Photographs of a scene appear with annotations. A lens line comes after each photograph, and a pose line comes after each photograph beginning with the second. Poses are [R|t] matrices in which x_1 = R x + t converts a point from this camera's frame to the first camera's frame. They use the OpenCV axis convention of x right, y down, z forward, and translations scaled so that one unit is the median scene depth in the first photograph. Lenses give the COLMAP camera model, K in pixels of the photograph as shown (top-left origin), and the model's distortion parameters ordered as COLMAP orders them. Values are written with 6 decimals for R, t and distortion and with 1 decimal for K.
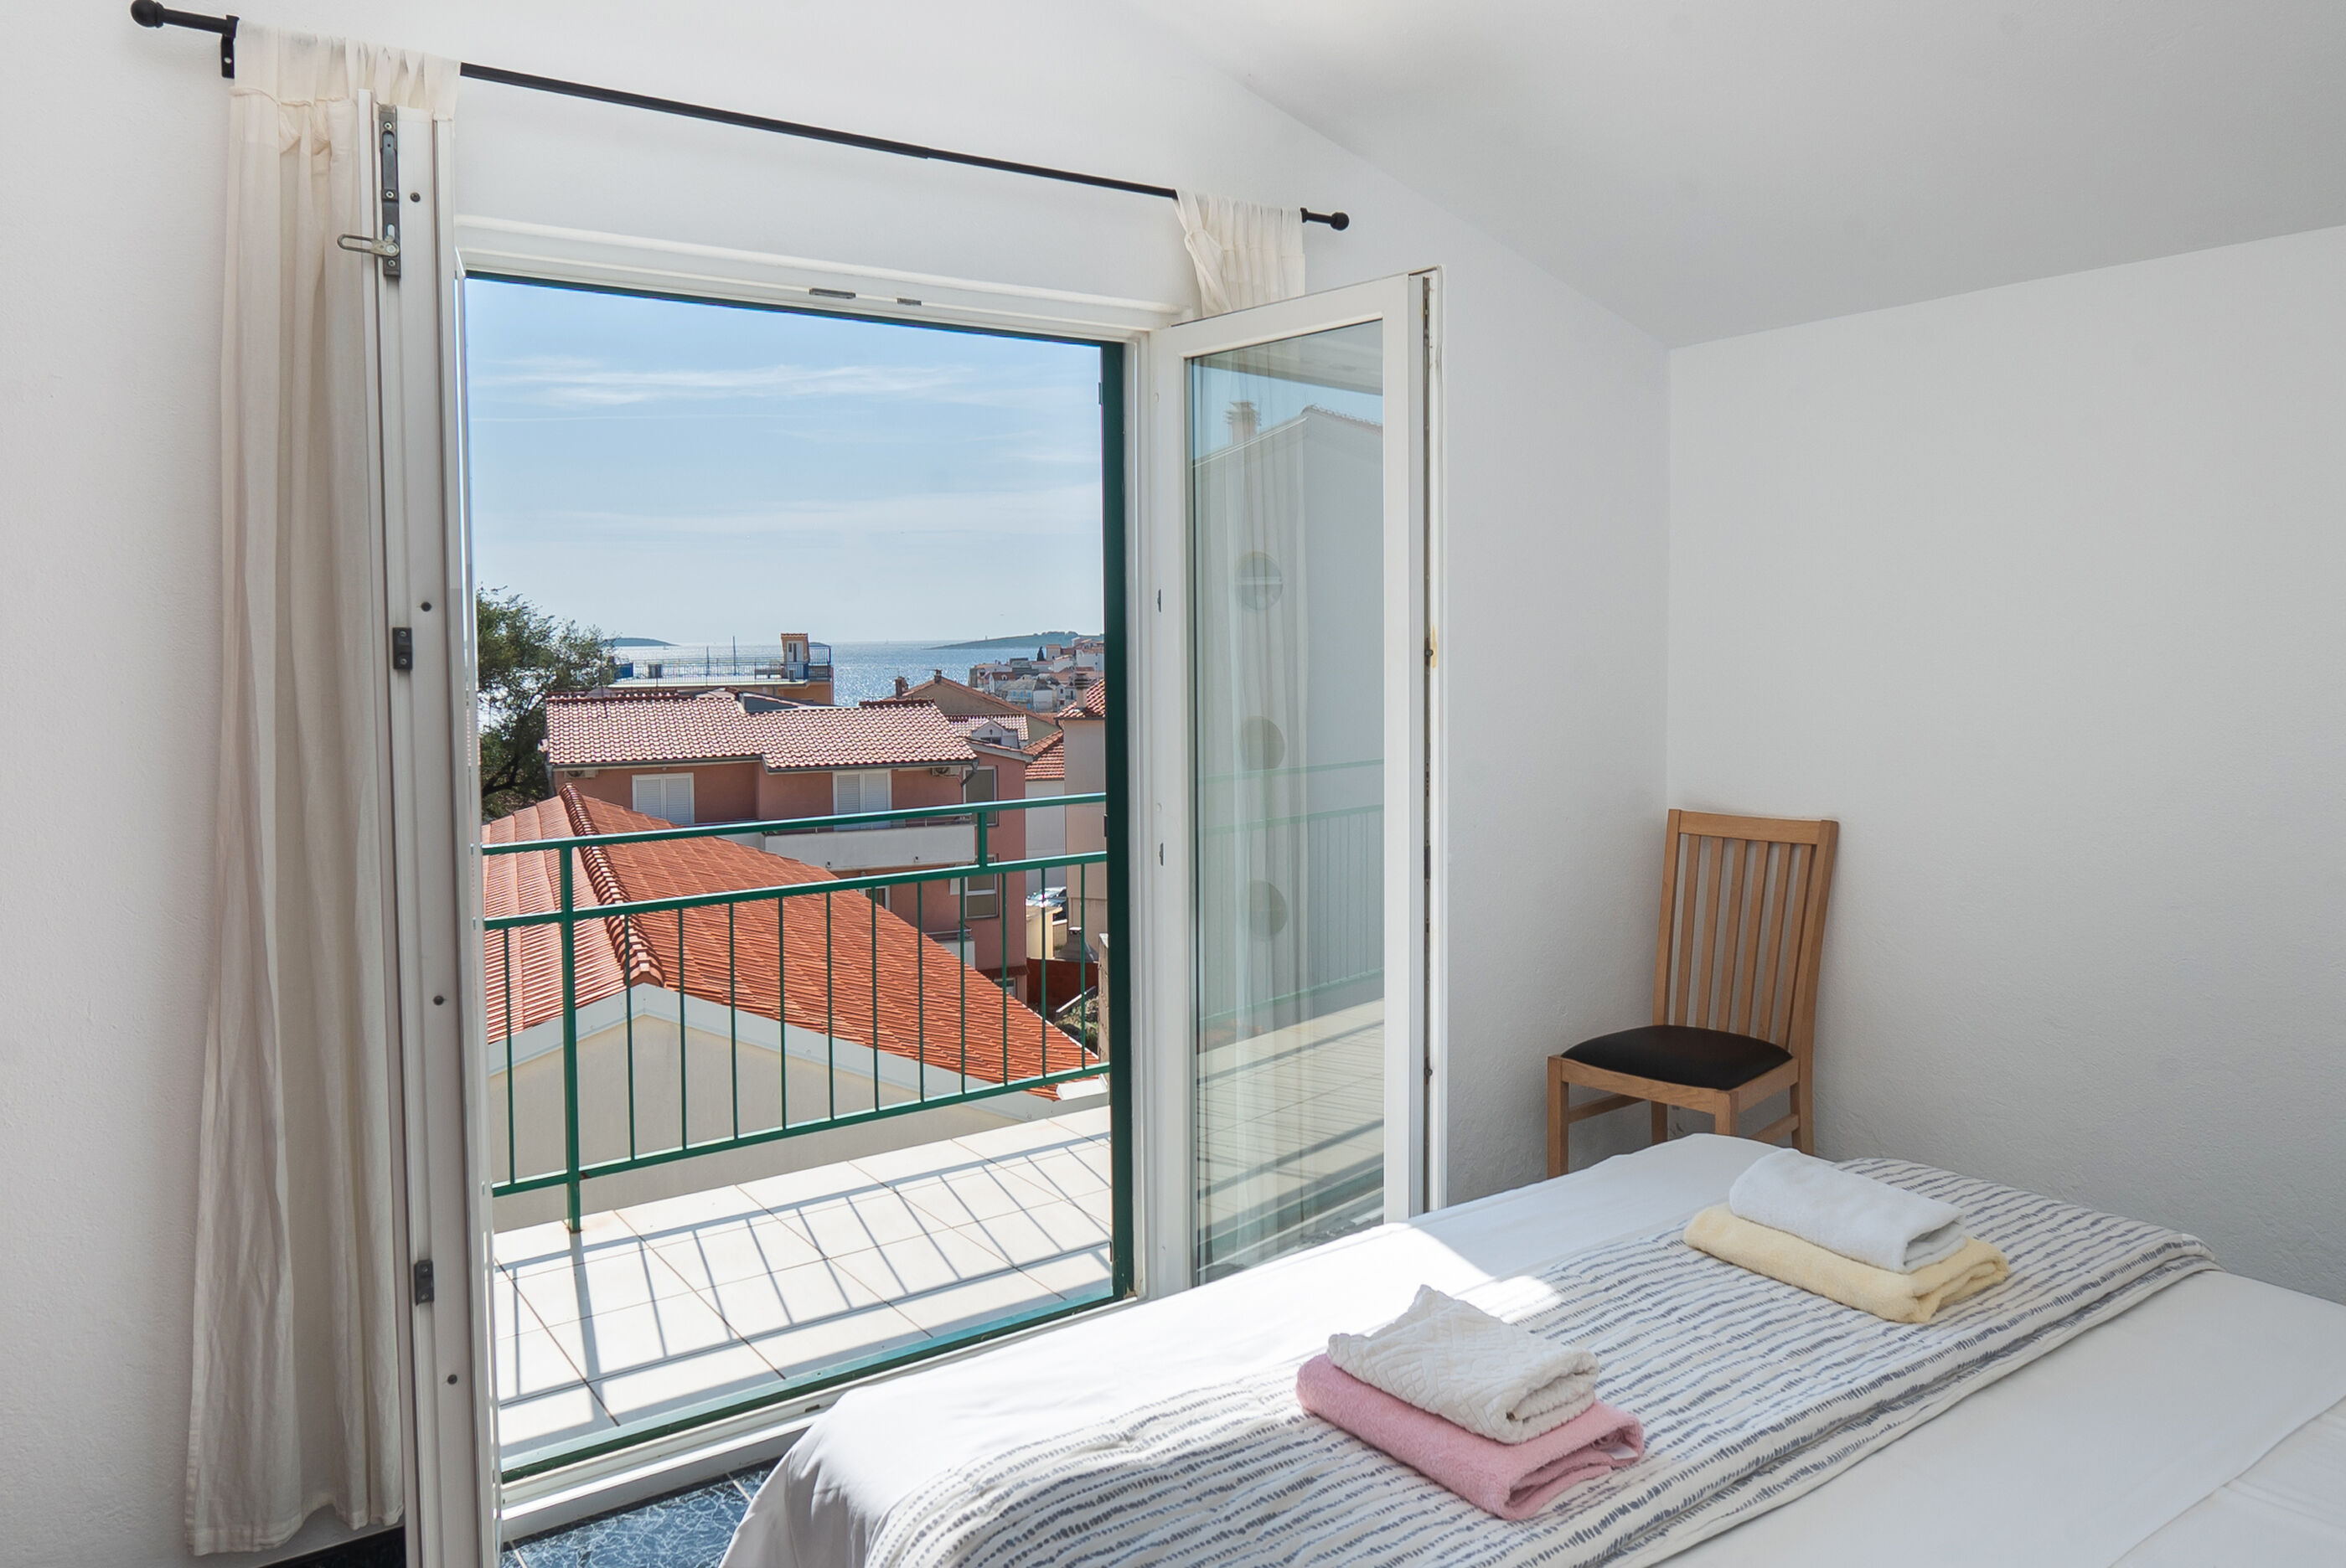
lens RADIAL K [[1669.0, 0, 1120.2], [0, 1669.0, 713.6], [0, 0, 1]] dist [-0.013074, -0.002791]
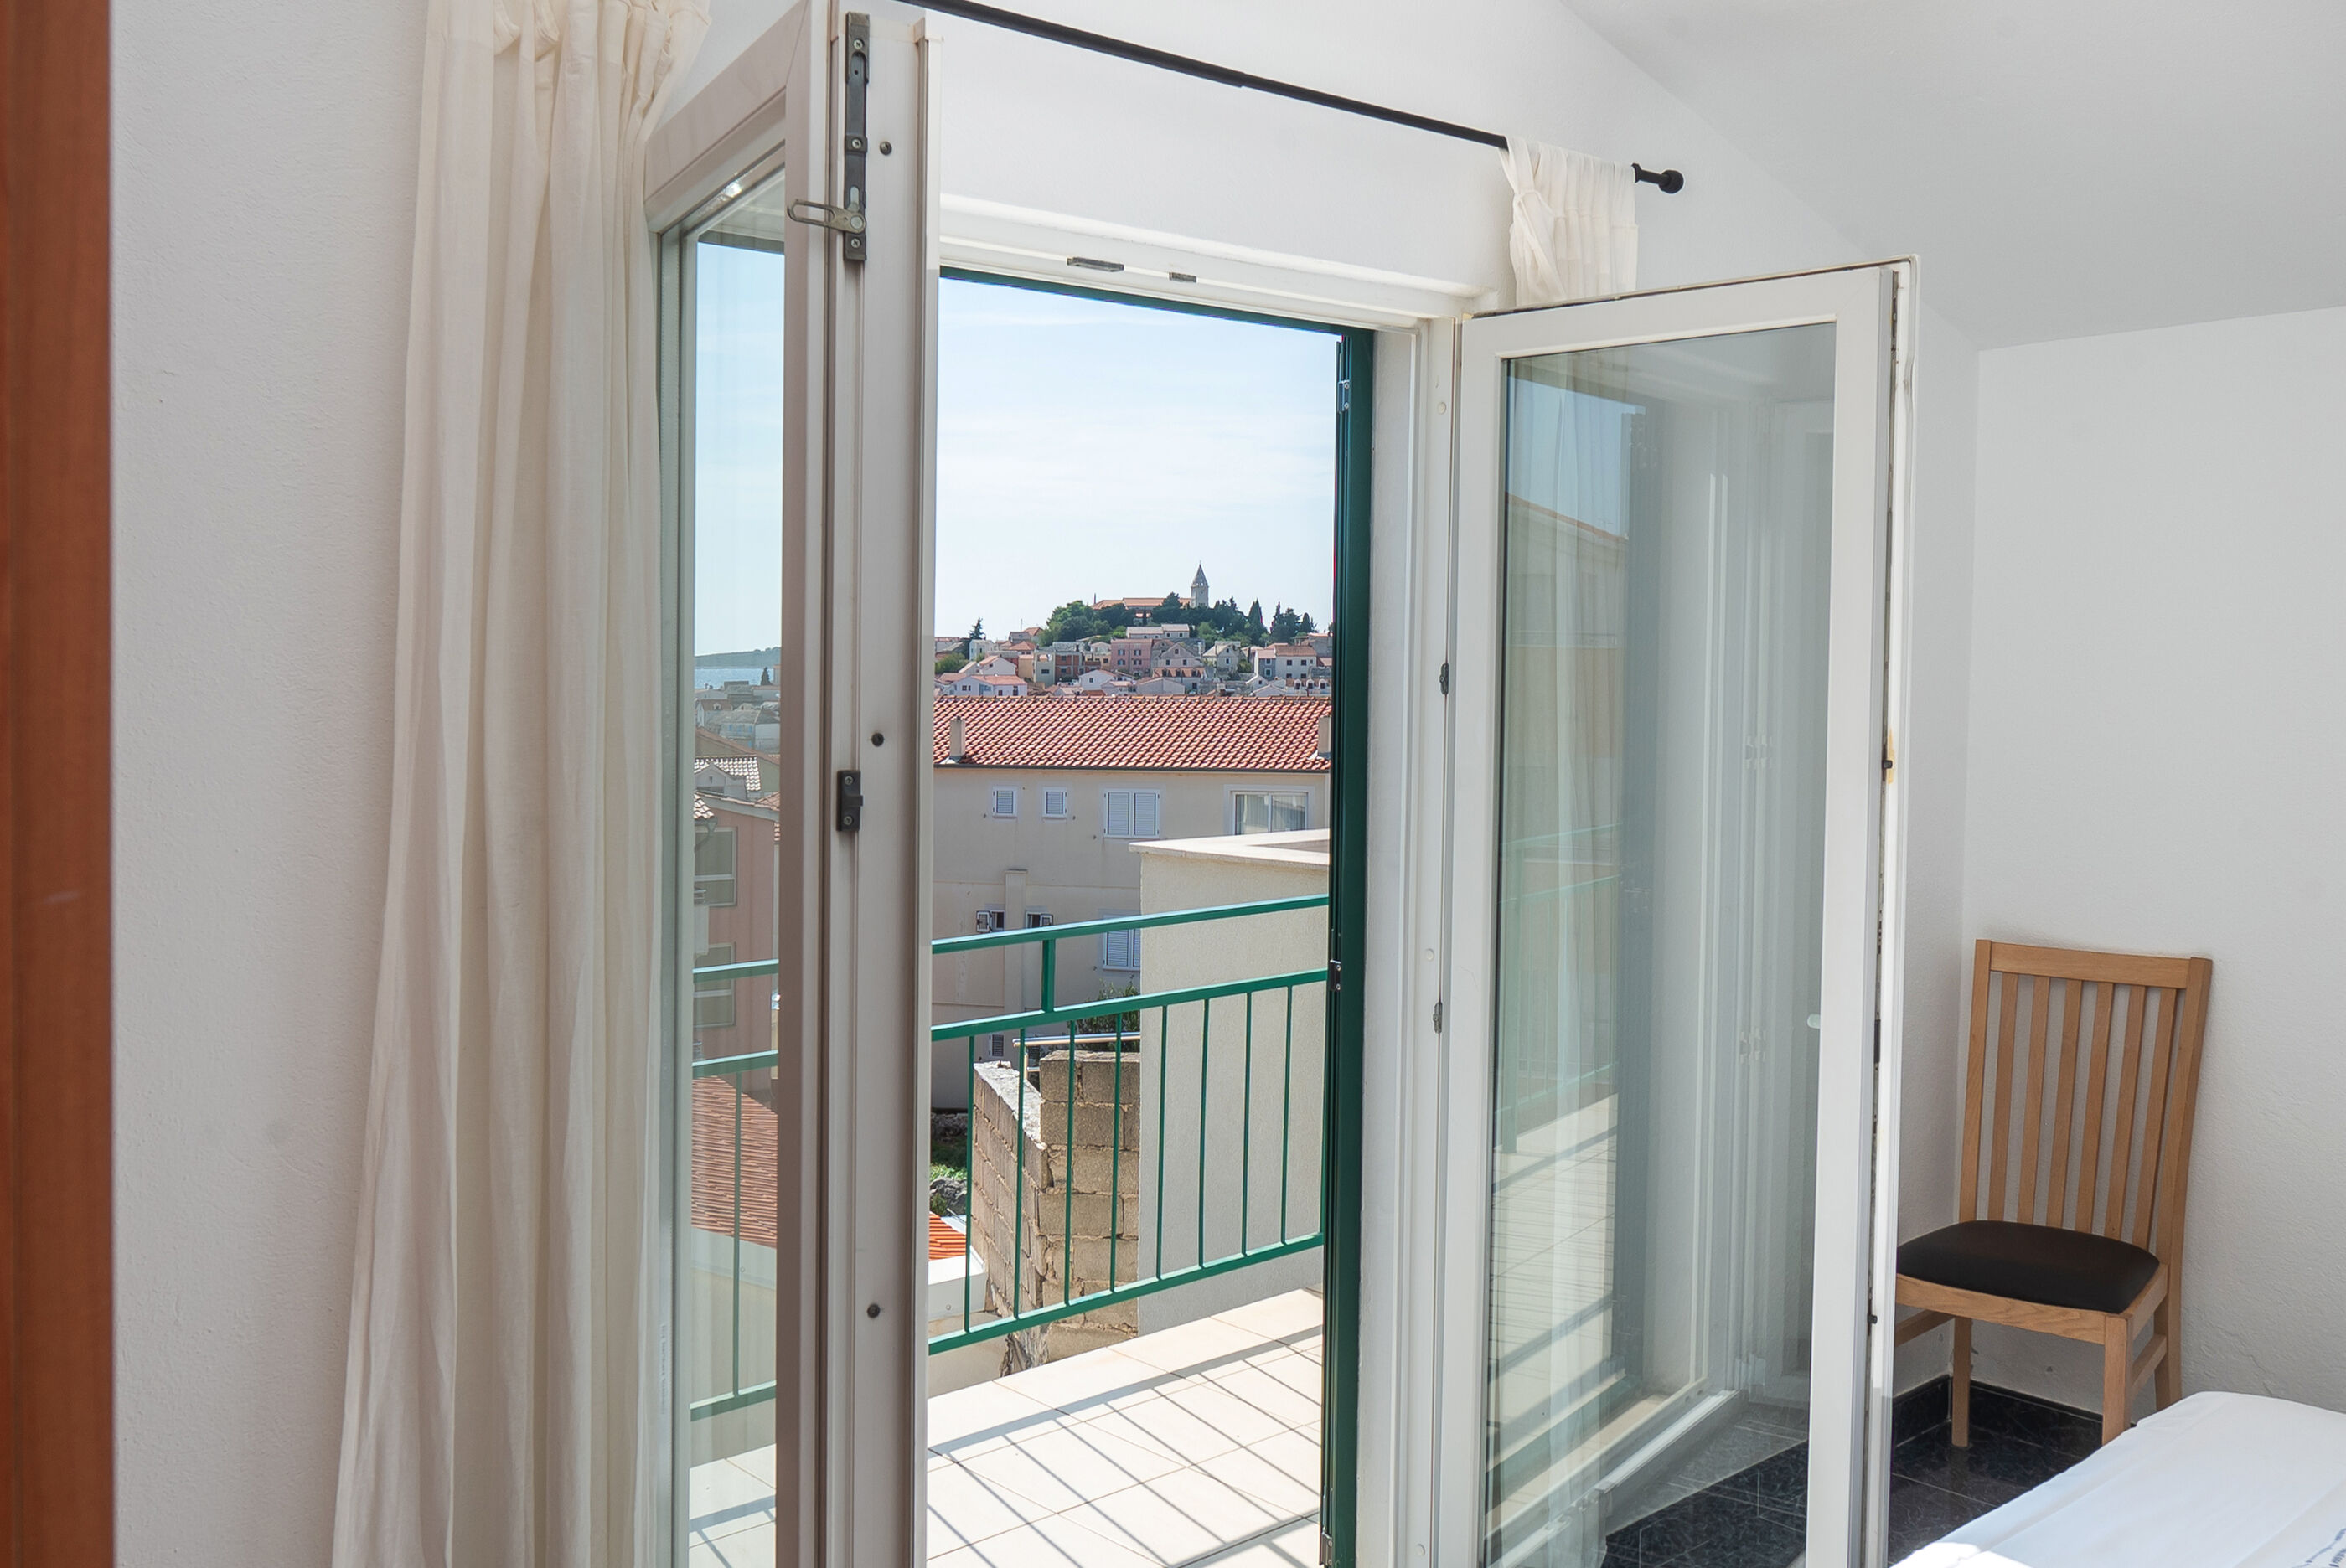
lens RADIAL K [[2144.4, 0, 1022.6], [0, 2144.4, 702.7], [0, 0, 1]] dist [-0.005256, 0.004646]
pose [[0.993900, 0.008478, 0.109957, -0.280195], [-0.006384, 0.999792, -0.019381, -0.038559], [-0.110099, 0.018561, 0.993747, 0.069158]]
